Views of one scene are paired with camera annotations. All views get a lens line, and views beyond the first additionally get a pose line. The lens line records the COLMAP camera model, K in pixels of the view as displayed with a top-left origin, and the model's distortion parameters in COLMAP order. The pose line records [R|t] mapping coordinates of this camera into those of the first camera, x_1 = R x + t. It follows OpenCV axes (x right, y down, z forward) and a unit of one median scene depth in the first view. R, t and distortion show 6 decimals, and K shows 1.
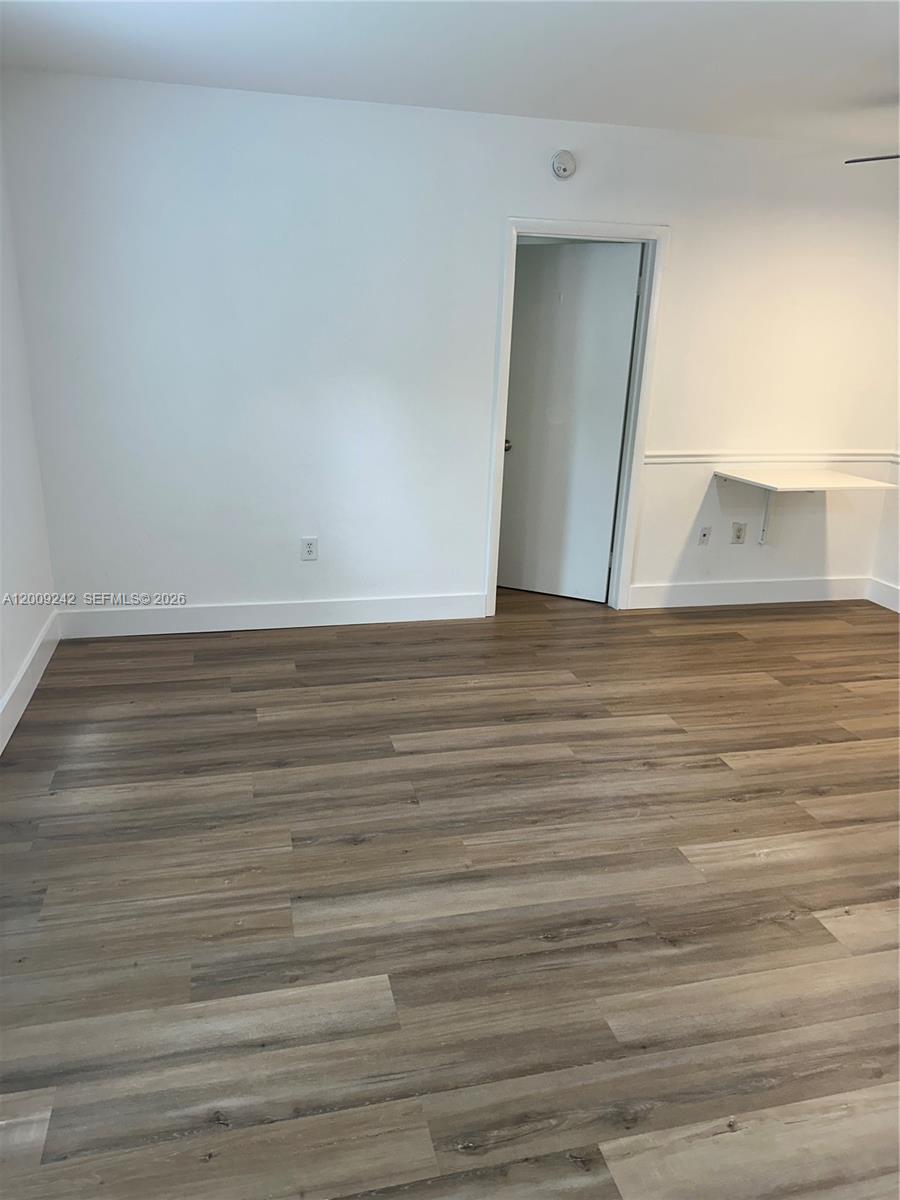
lens RADIAL K [[829.7, 0, 441.1], [0, 829.7, 606.6], [0, 0, 1]] dist [-0.000062, -0.031655]
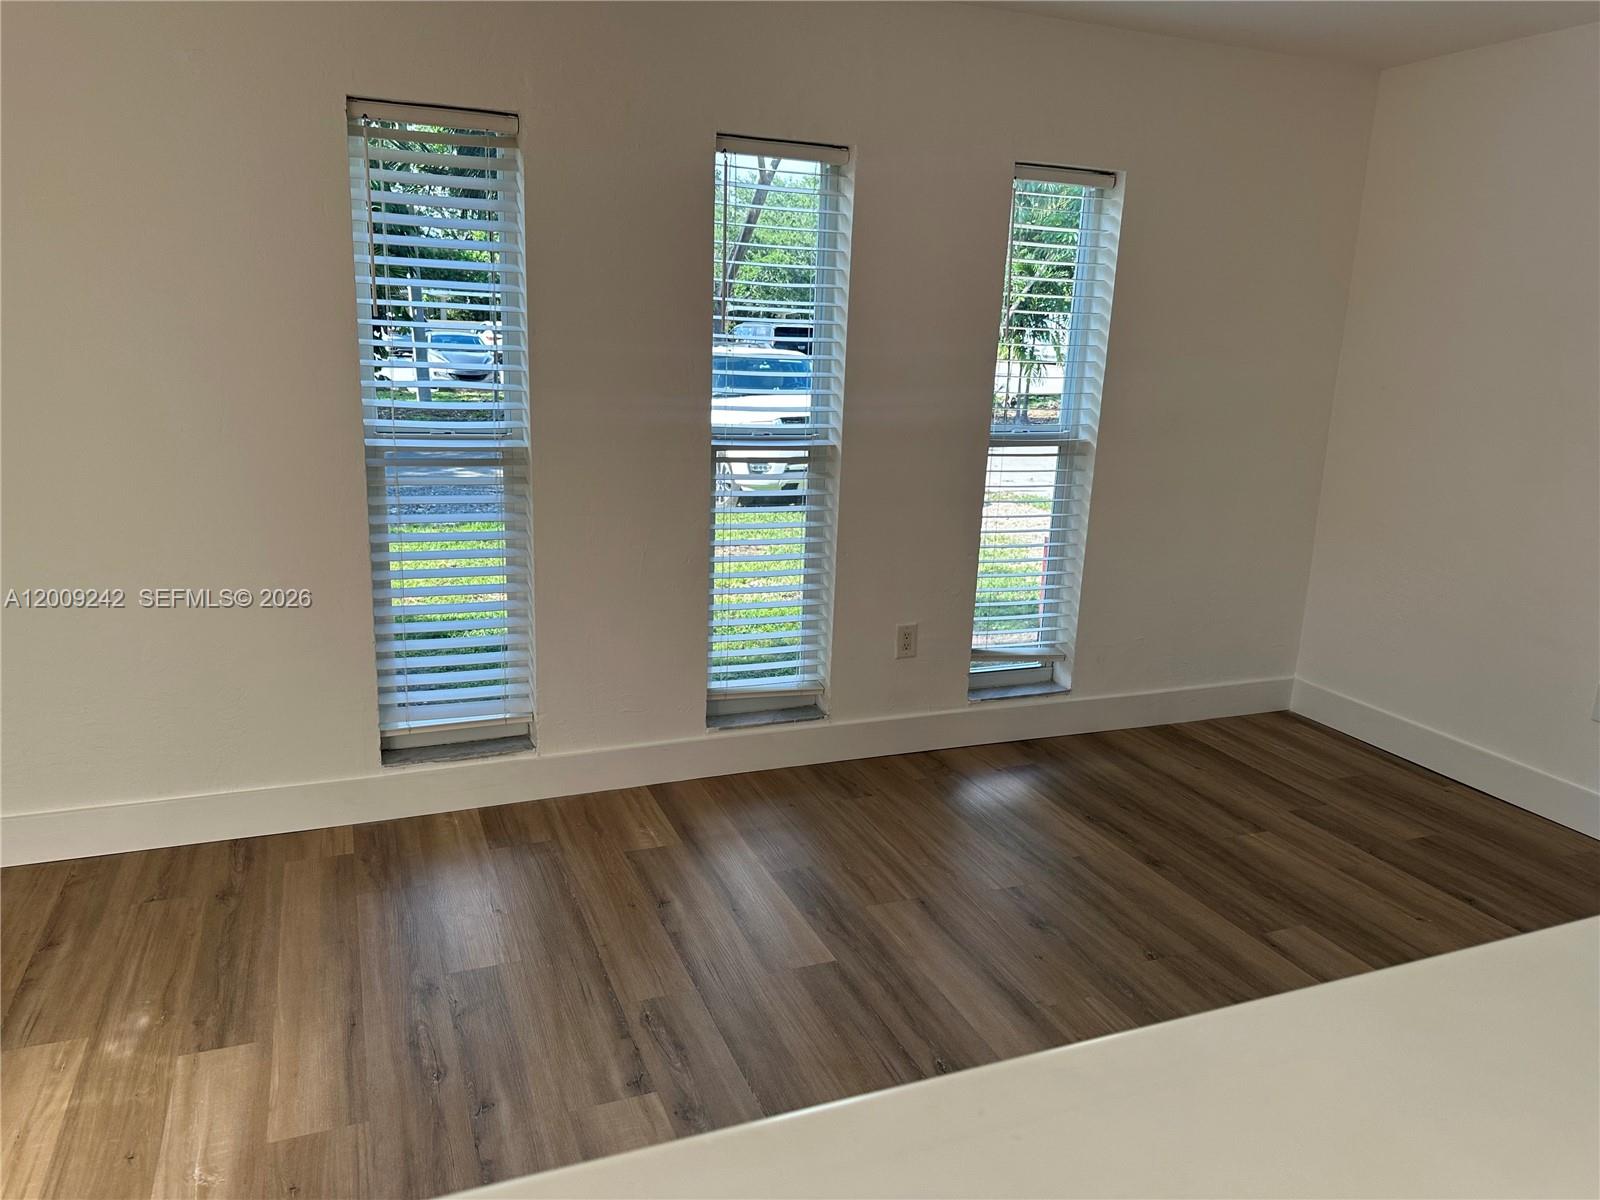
lens RADIAL K [[1106.2, 0, 796.6], [0, 1106.2, 598.9], [0, 0, 1]] dist [-0.000062, -0.031655]
pose [[0.143020, 0.214036, -0.966299, 0.743283], [-0.331332, 0.930354, 0.157035, -0.105628], [0.932612, 0.297707, 0.203976, 0.362831]]
